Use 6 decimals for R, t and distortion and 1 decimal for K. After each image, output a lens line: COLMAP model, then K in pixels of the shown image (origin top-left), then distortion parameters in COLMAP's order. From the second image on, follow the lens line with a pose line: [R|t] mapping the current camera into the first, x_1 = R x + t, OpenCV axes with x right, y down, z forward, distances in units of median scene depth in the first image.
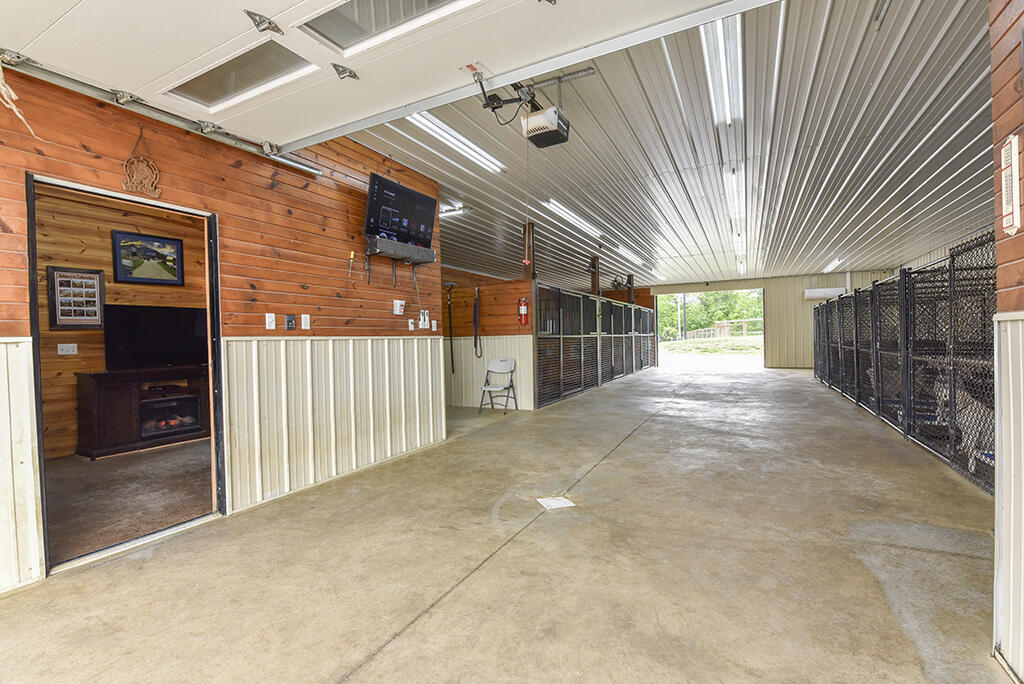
lens RADIAL K [[458.5, 0, 511.3], [0, 458.5, 342.6], [0, 0, 1]] dist [-0.014328, -0.000036]
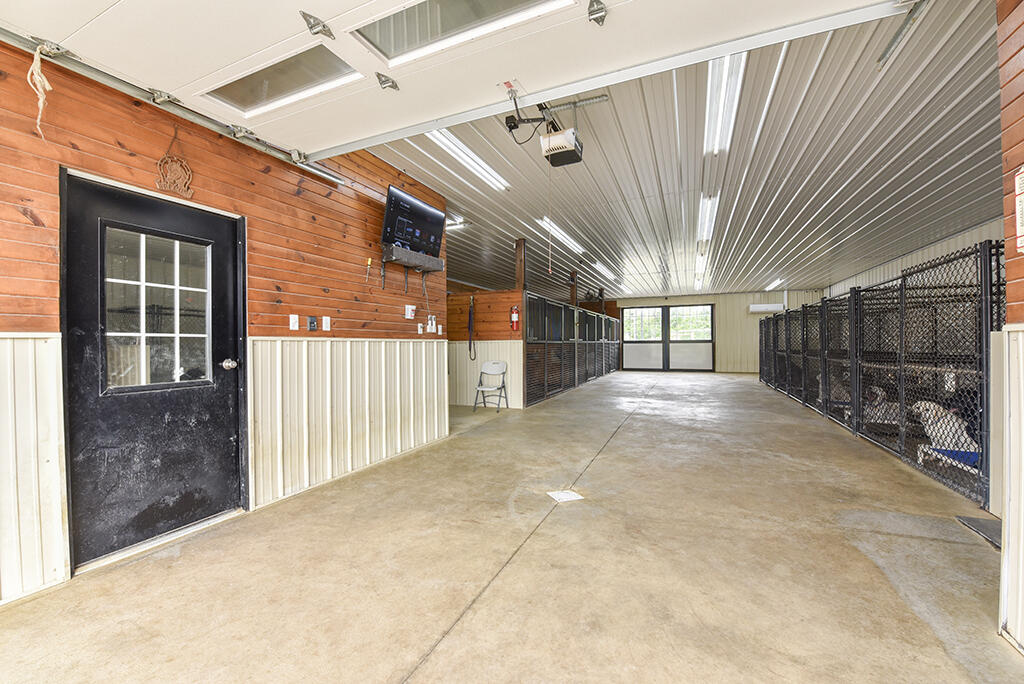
lens RADIAL K [[409.2, 0, 510.8], [0, 409.2, 343.2], [0, 0, 1]] dist [-0.018937, -0.000282]
pose [[0.997930, 0.014446, 0.062658, -0.117978], [-0.013775, 0.999843, -0.011129, 0.005377], [-0.062809, 0.010243, 0.997973, 0.060770]]
